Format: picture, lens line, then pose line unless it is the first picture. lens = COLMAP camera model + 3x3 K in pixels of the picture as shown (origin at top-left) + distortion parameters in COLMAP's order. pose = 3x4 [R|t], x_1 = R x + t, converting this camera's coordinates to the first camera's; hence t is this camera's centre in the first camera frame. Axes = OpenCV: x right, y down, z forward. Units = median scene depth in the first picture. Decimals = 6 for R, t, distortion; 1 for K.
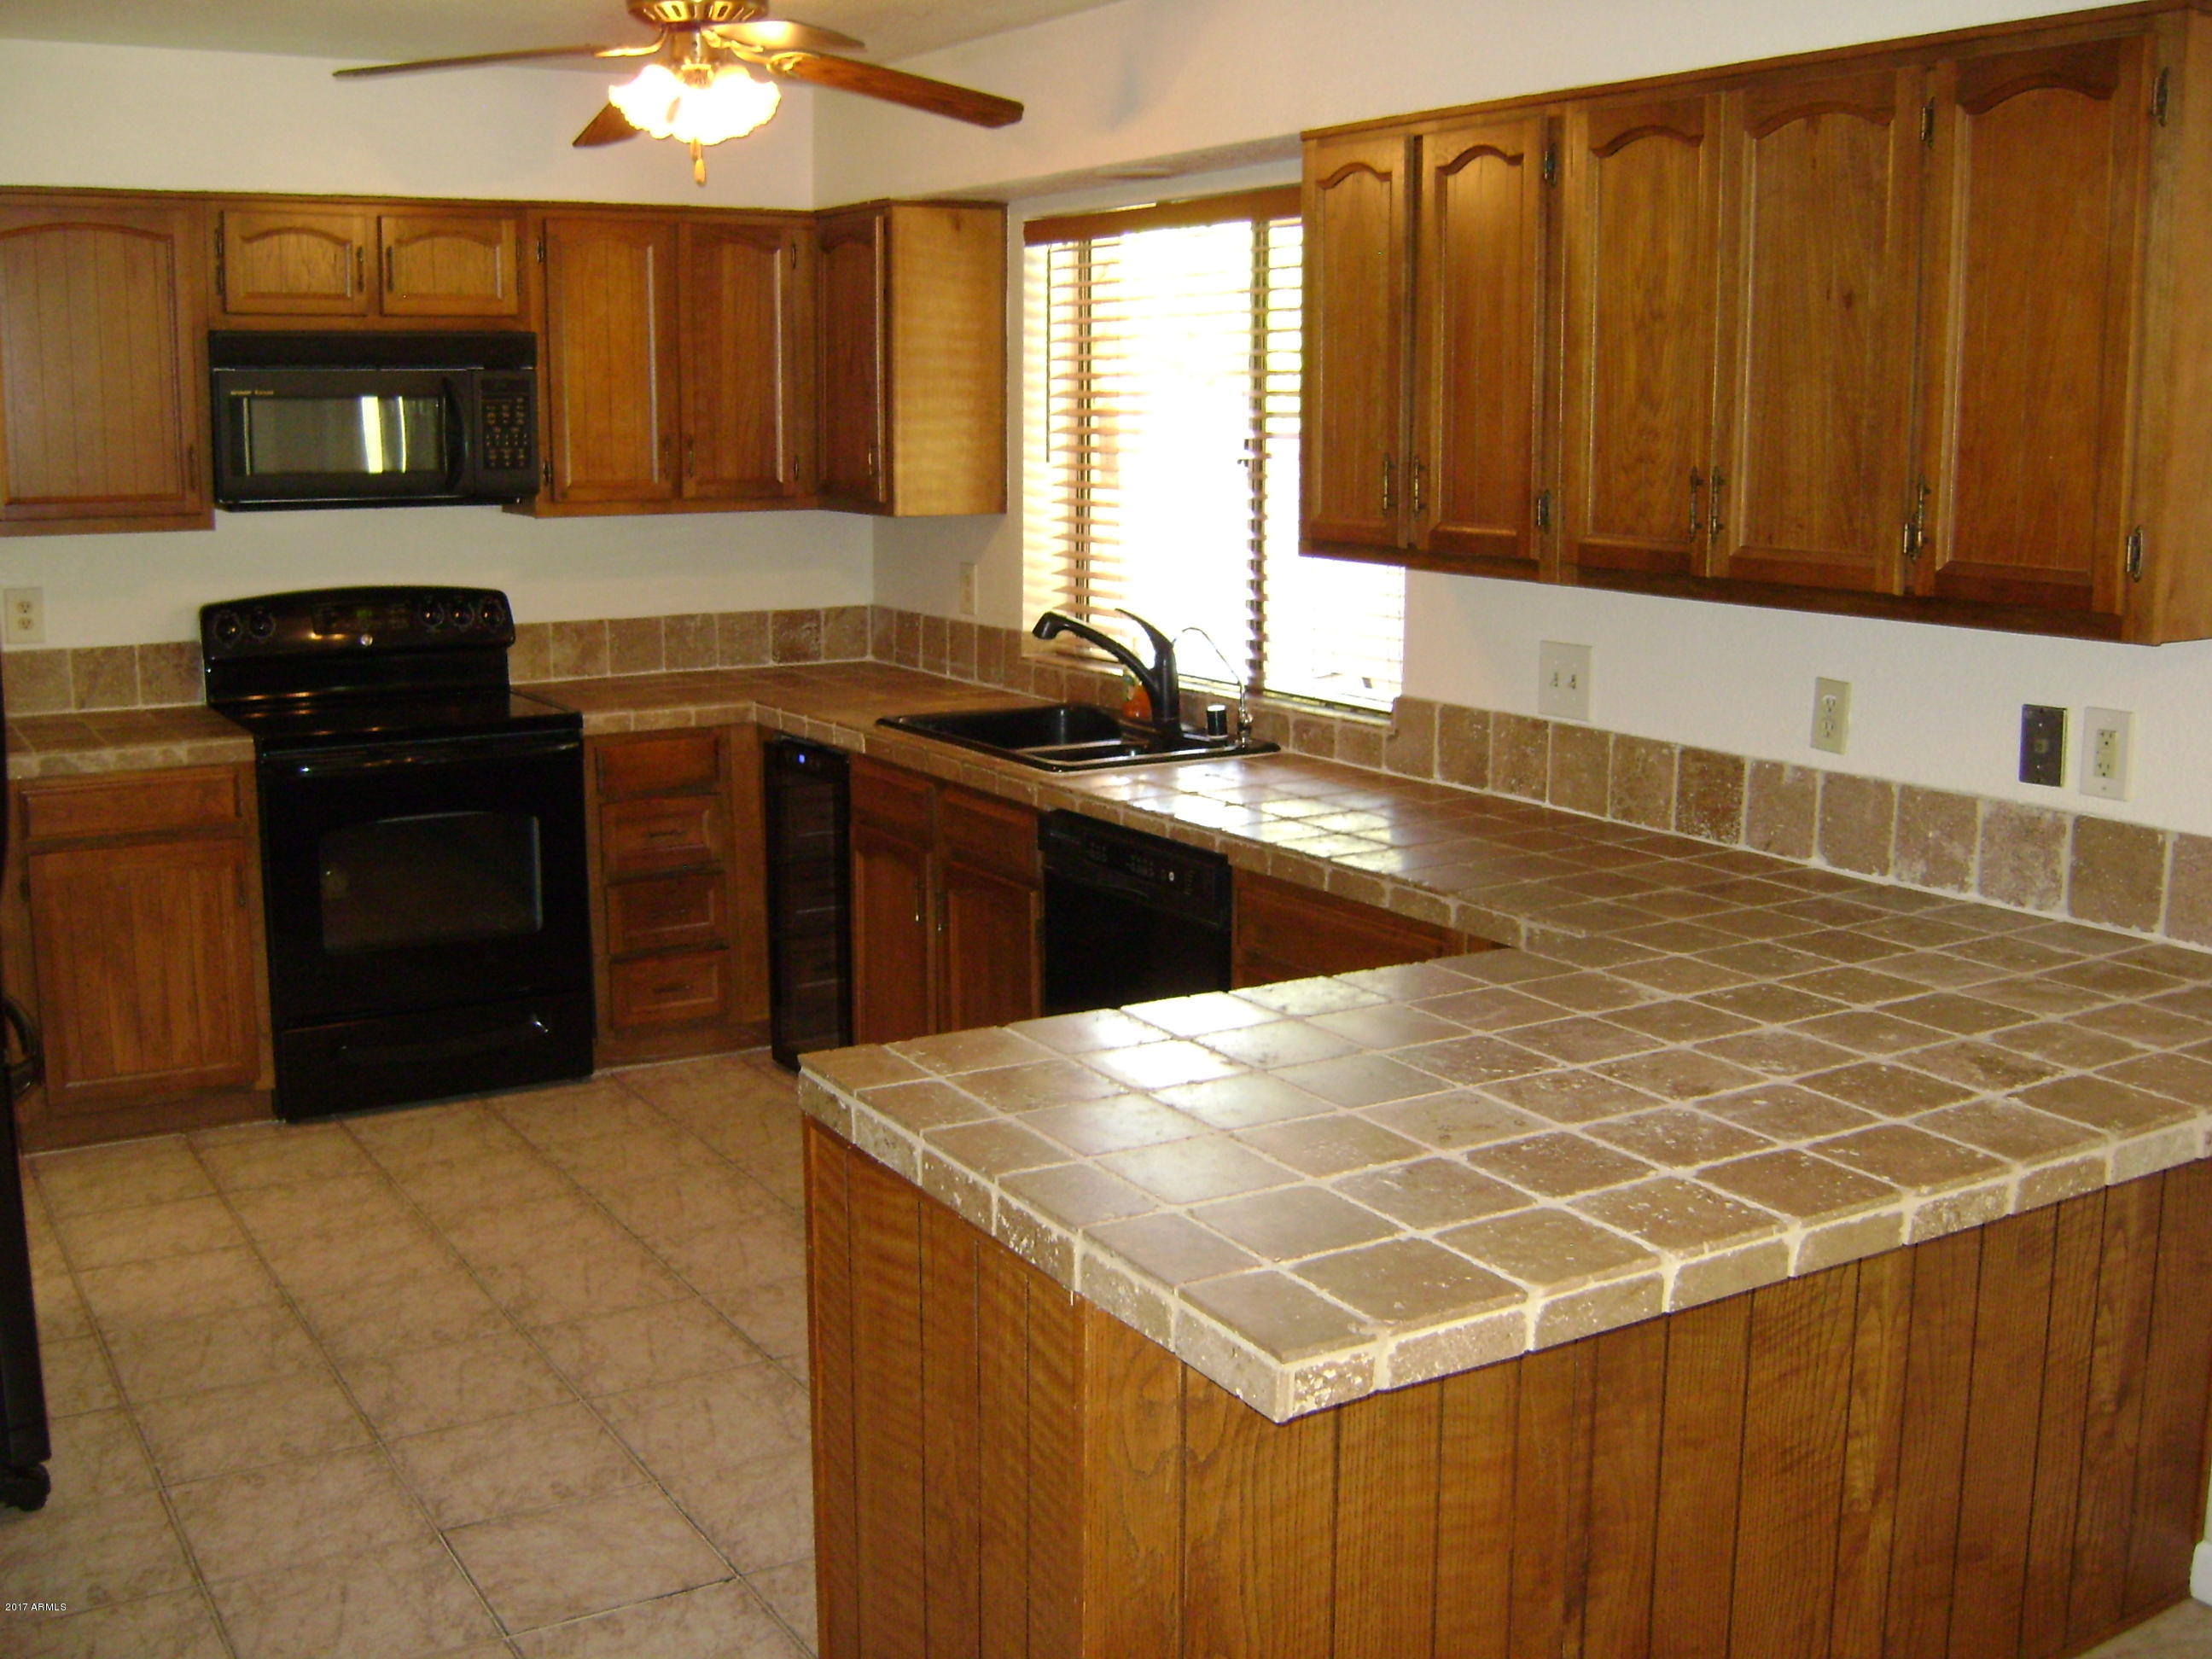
lens RADIAL K [[2301.5, 0, 1106.6], [0, 2301.5, 814.8], [0, 0, 1]] dist [-0.111250, 0.000000]
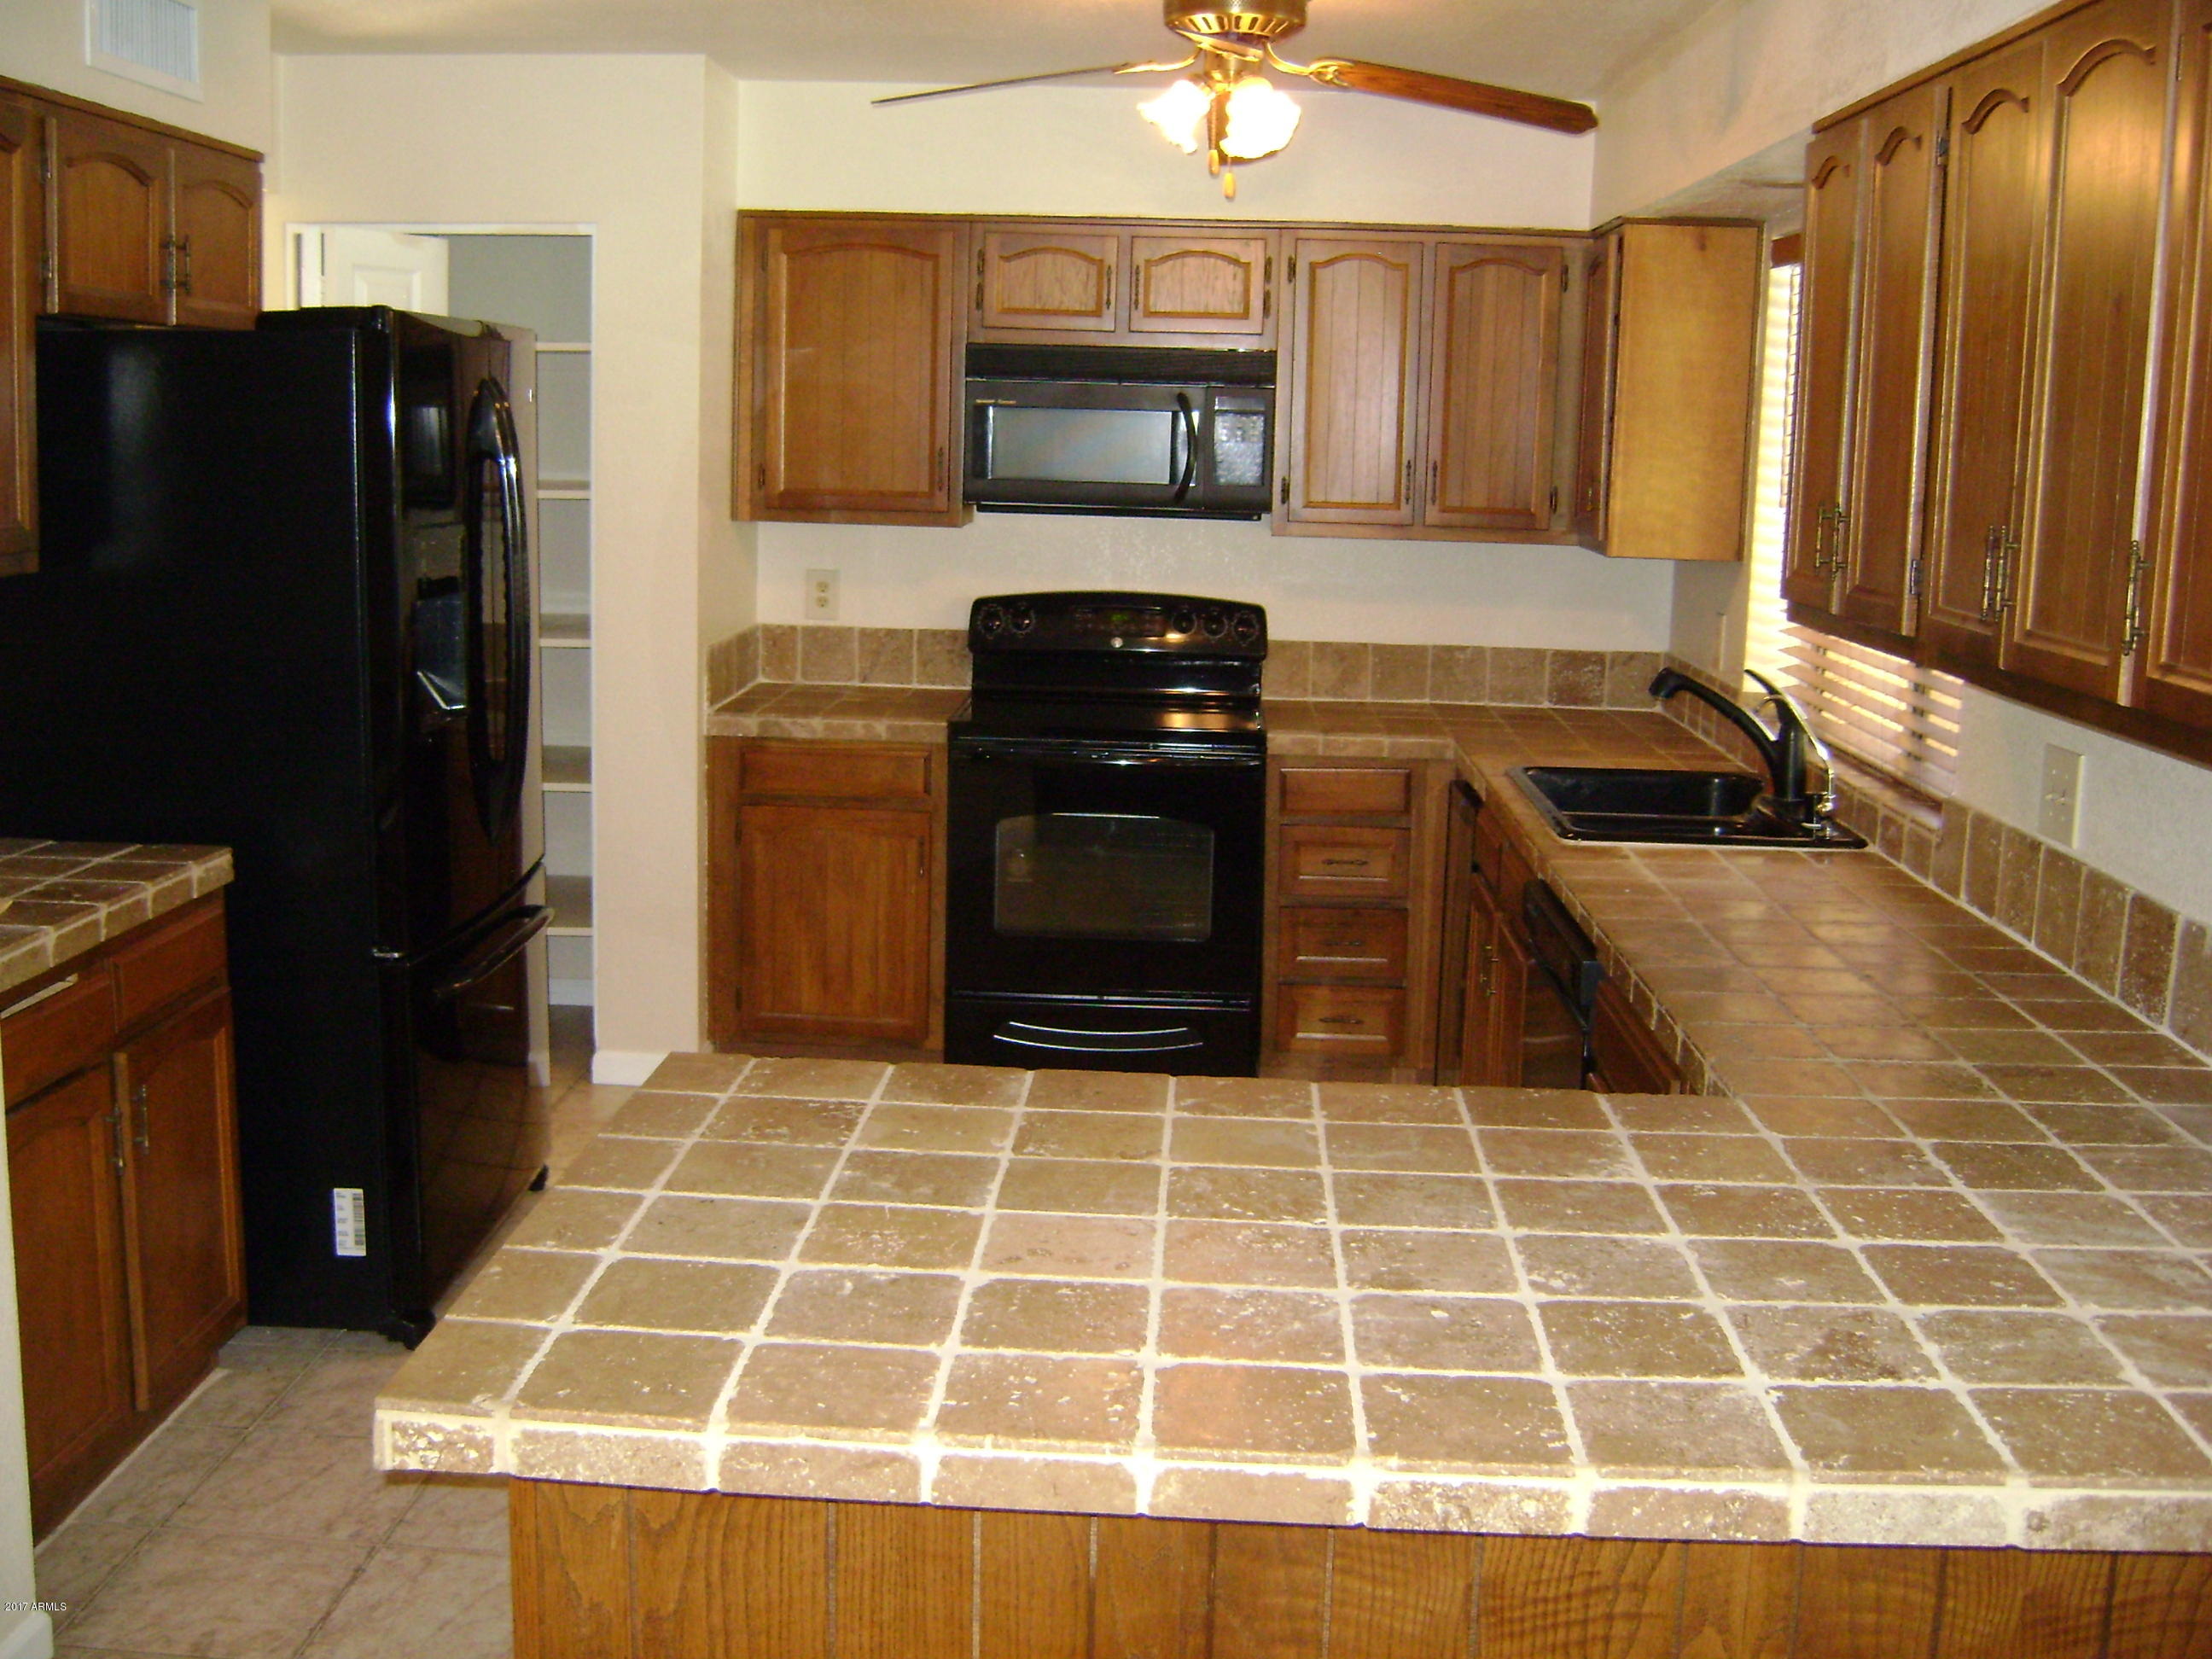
lens RADIAL K [[2301.5, 0, 1095.4], [0, 2301.5, 812.3], [0, 0, 1]] dist [-0.111250, 0.000000]
pose [[0.827267, 0.113713, -0.550181, 0.376082], [-0.122897, 0.992212, 0.020282, -0.028933], [0.548202, 0.050837, 0.834799, 0.168994]]
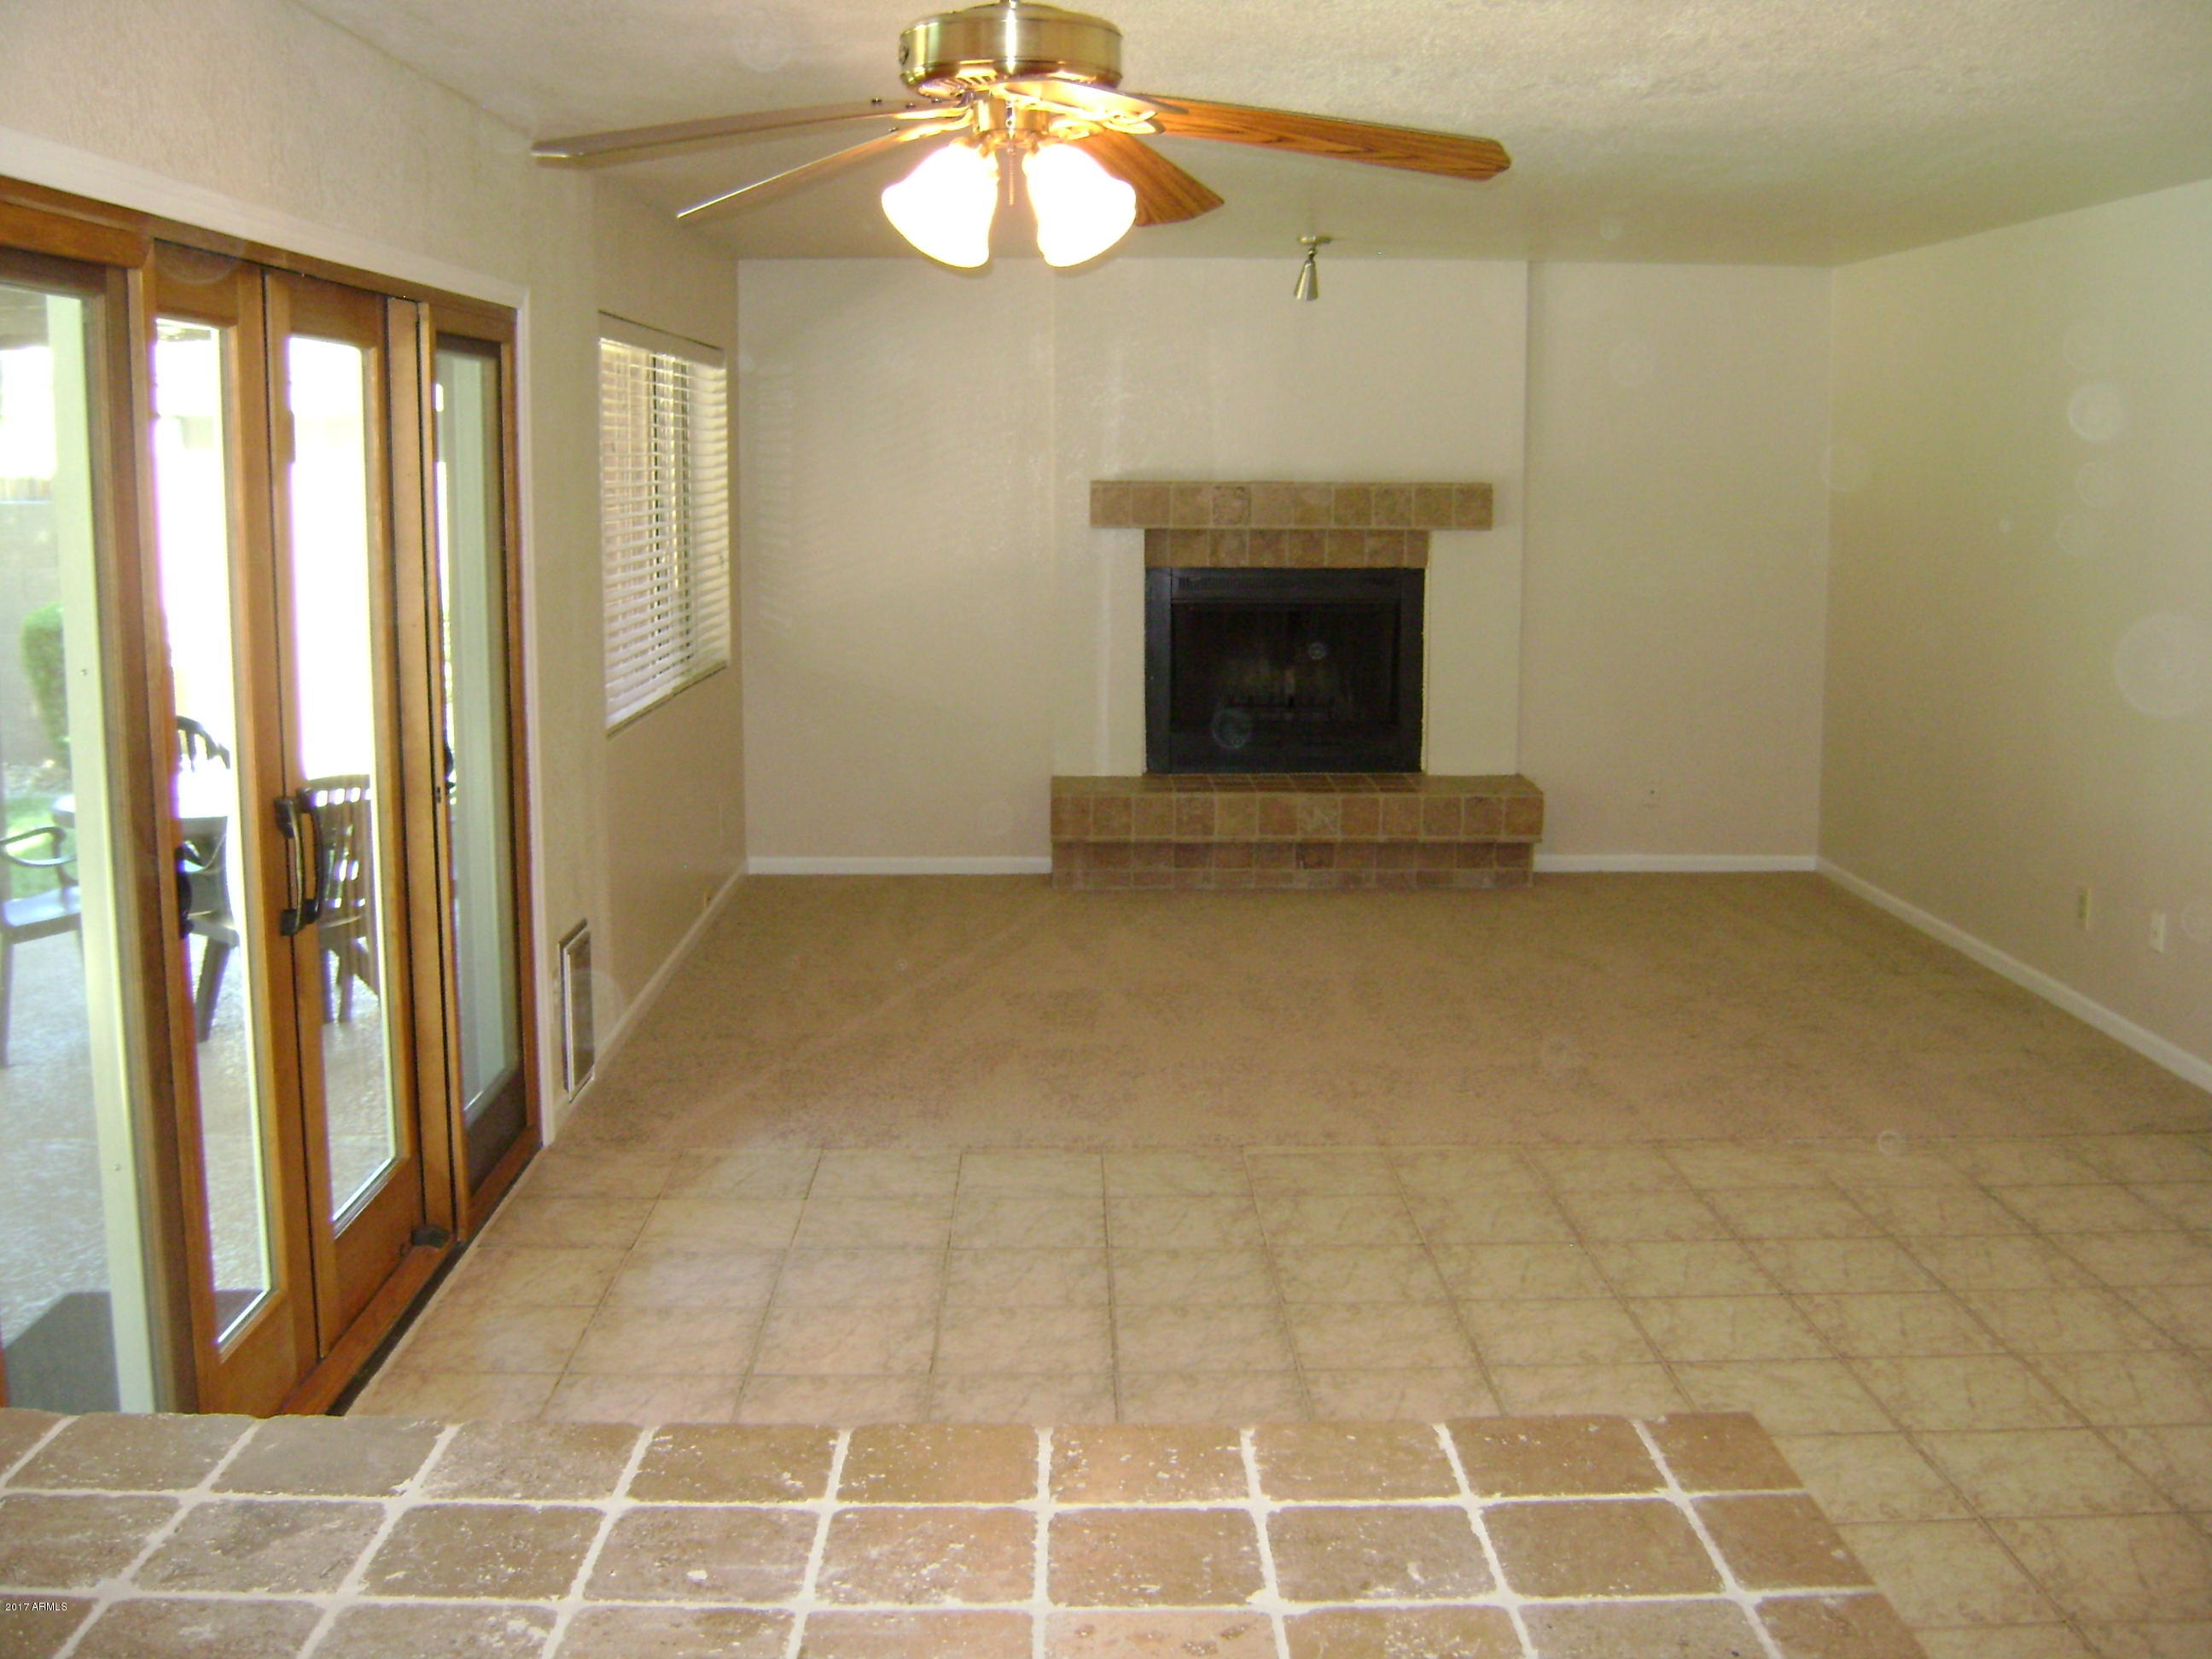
lens RADIAL K [[2301.5, 0, 1105.8], [0, 2301.5, 817.0], [0, 0, 1]] dist [-0.111250, 0.000000]
pose [[-0.863964, -0.080823, 0.497026, -0.073401], [0.086221, 0.948715, 0.304149, -0.166018], [-0.496118, 0.305628, -0.812686, 0.875829]]
